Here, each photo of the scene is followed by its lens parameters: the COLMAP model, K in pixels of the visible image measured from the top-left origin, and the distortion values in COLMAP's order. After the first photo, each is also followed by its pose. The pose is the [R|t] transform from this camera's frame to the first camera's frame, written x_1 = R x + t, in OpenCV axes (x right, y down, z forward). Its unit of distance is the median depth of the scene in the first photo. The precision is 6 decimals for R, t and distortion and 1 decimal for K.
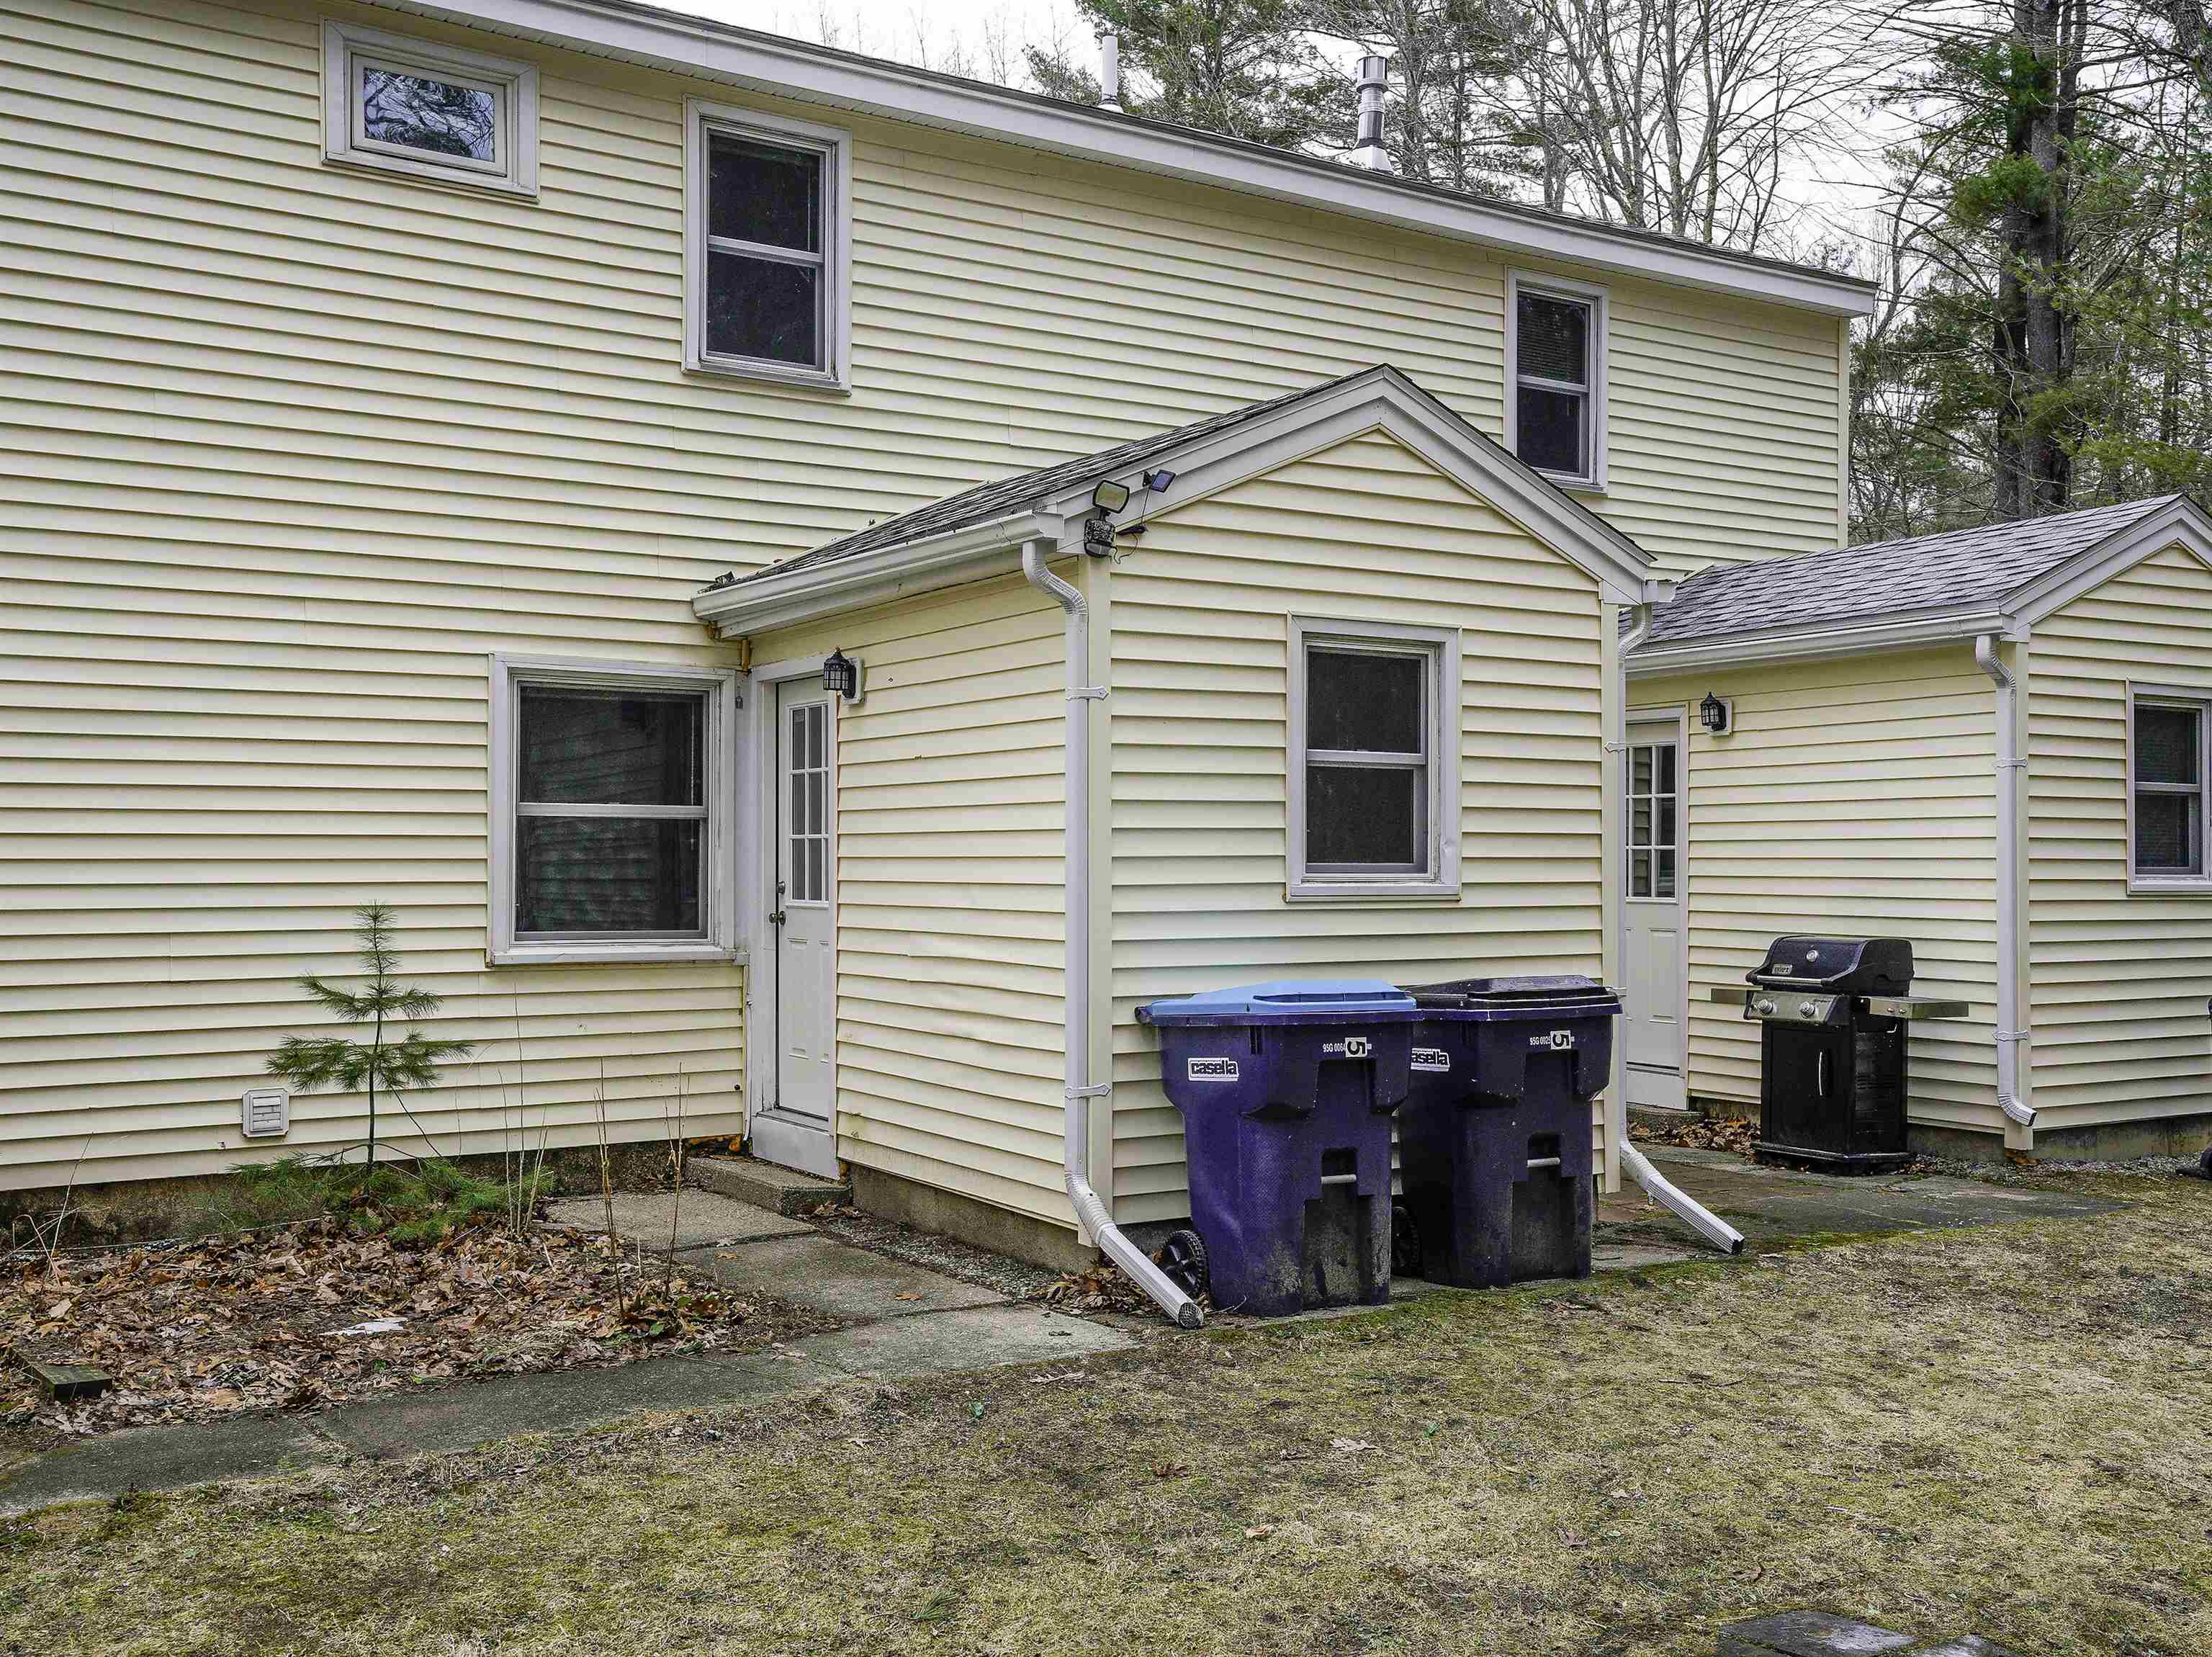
lens RADIAL K [[2145.3, 0, 1107.4], [0, 2145.3, 827.3], [0, 0, 1]] dist [0.016855, 0.000000]
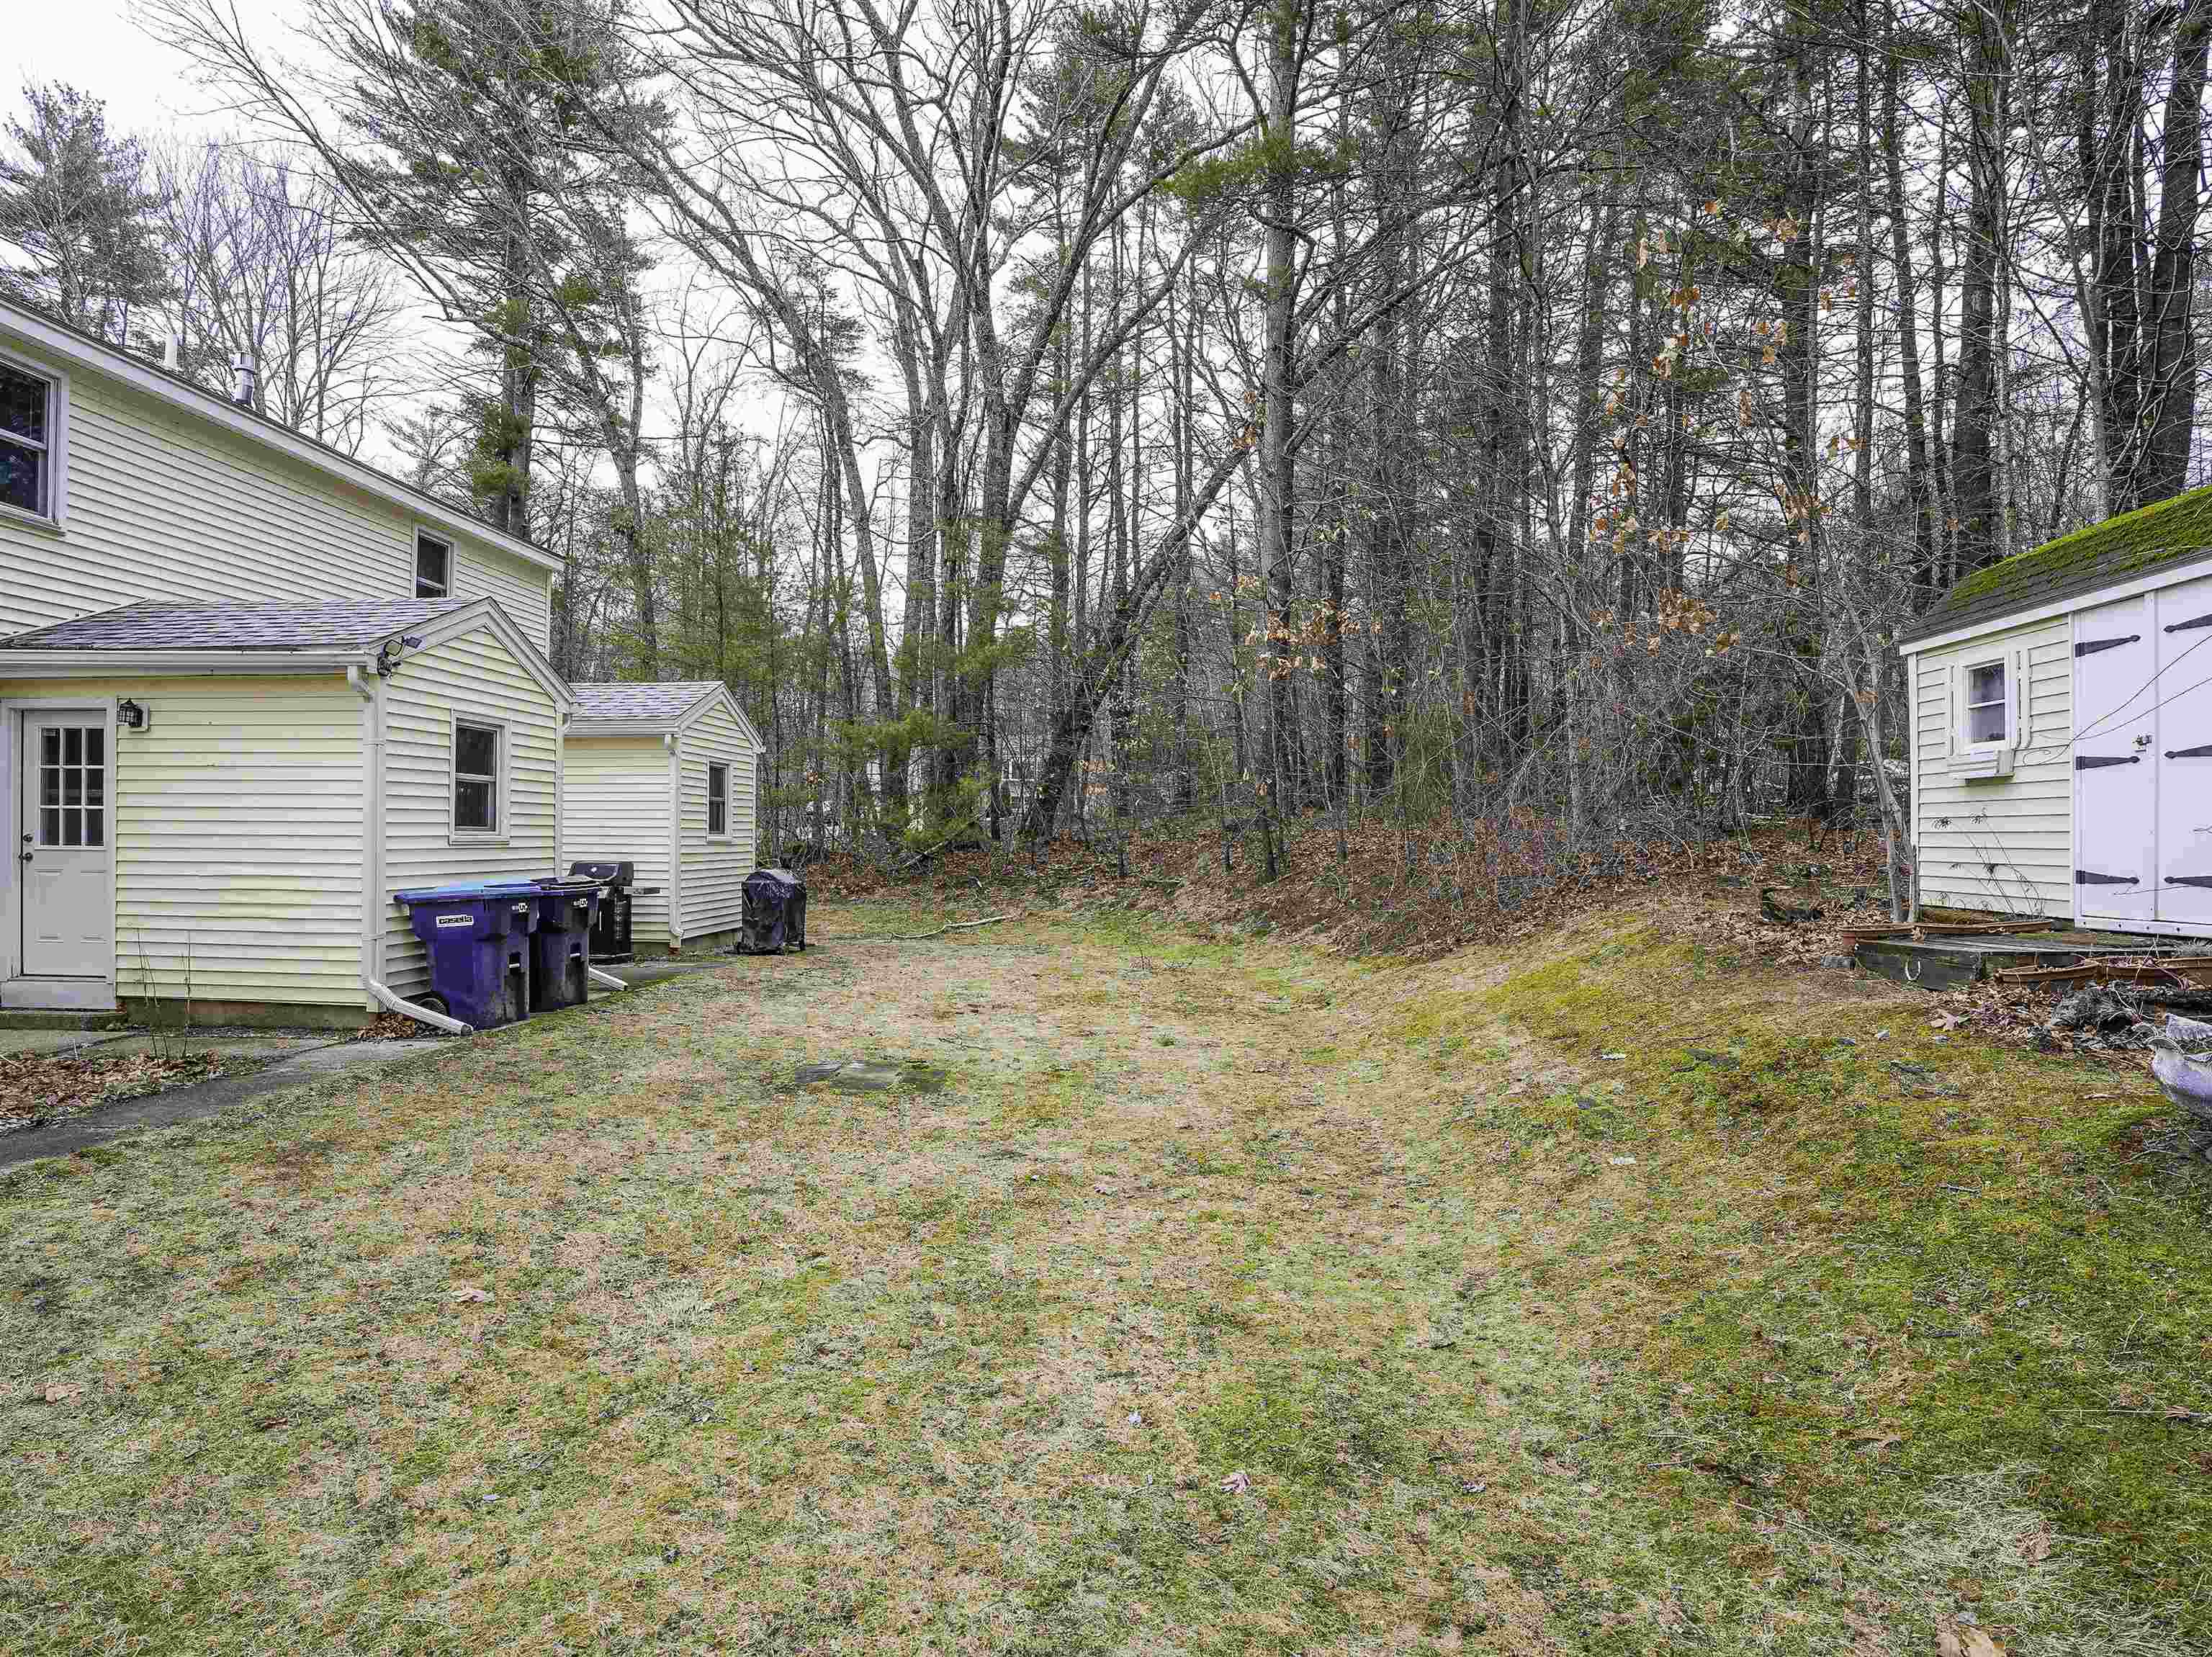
lens RADIAL K [[1031.0, 0, 1103.3], [0, 1031.0, 833.0], [0, 0, 1]] dist [-0.000288, -0.000041]
pose [[0.607922, 0.006336, 0.793971, -0.309428], [-0.021629, 0.999729, 0.008583, 0.000635], [-0.793702, -0.022391, 0.607894, -0.123146]]
